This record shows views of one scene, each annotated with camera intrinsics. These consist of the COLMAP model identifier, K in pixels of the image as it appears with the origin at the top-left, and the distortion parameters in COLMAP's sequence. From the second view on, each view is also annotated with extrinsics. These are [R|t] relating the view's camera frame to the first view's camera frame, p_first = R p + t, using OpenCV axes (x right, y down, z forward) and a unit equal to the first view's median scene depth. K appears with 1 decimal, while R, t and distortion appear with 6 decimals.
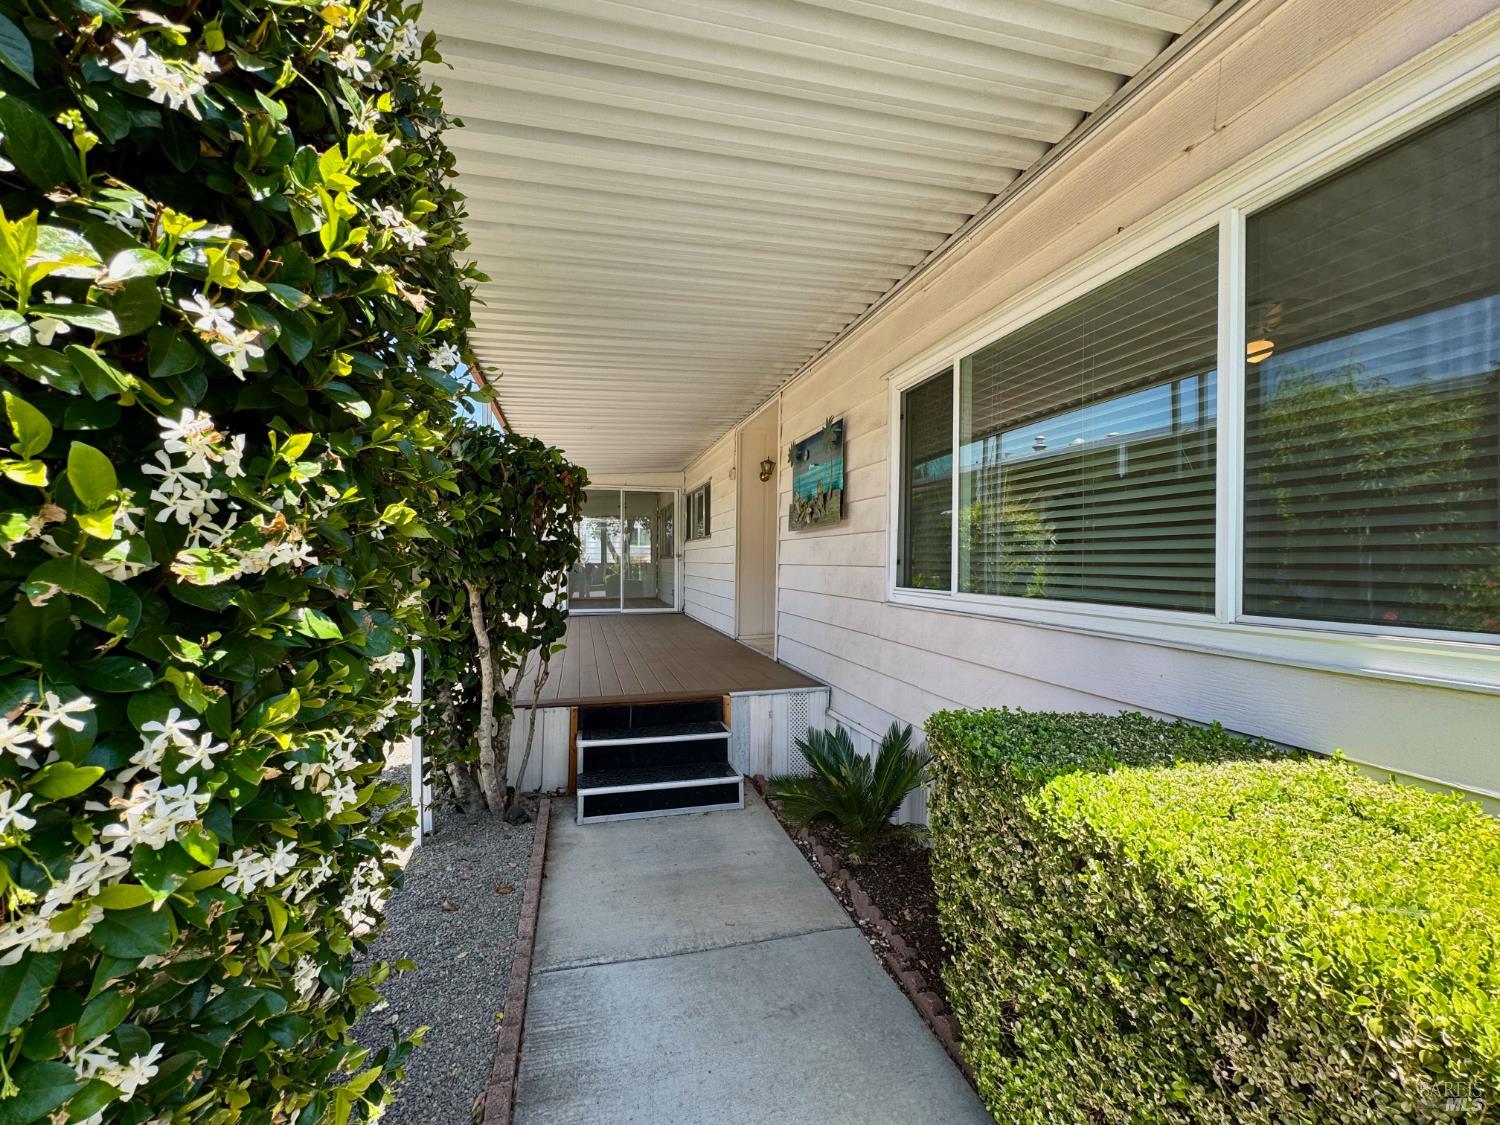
lens RADIAL K [[605.6, 0, 750.0], [0, 605.6, 562.5], [0, 0, 1]] dist [-0.000885, -0.000034]
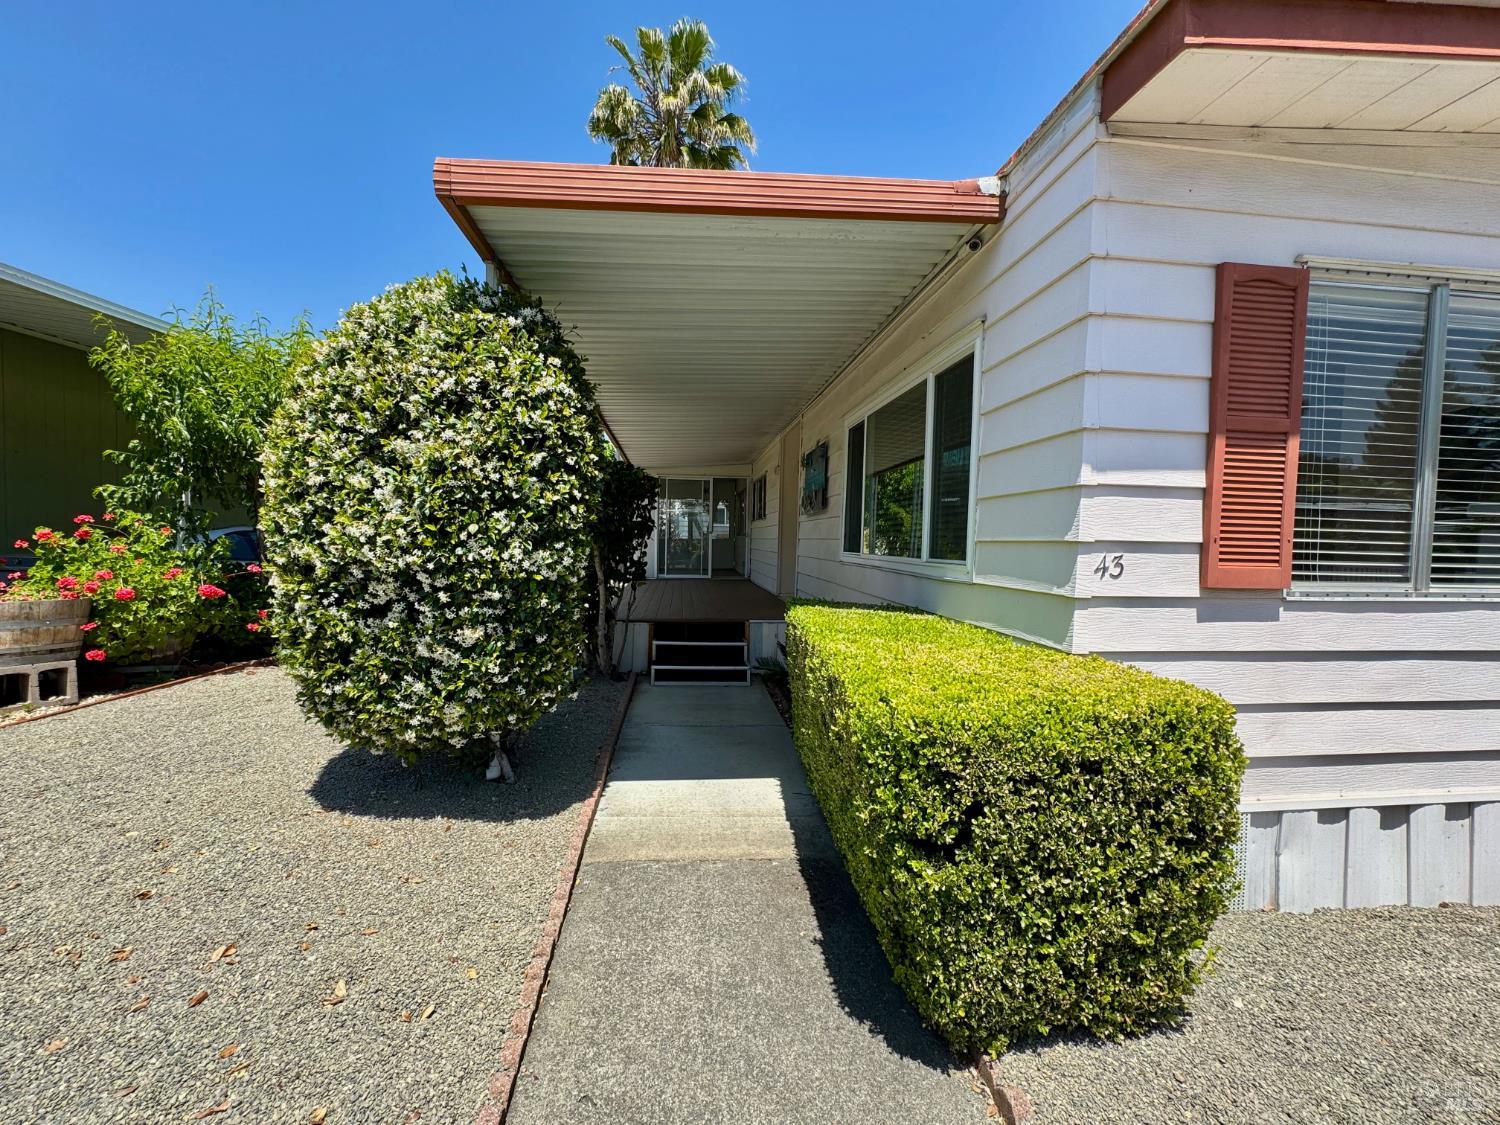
lens RADIAL K [[599.8, 0, 751.6], [0, 599.8, 563.6], [0, 0, 1]] dist [-0.001819, -0.000073]
pose [[0.987947, 0.021009, -0.153360, 0.124703], [-0.015490, 0.999192, 0.037095, 0.008551], [0.154016, -0.034273, 0.987474, -0.311383]]
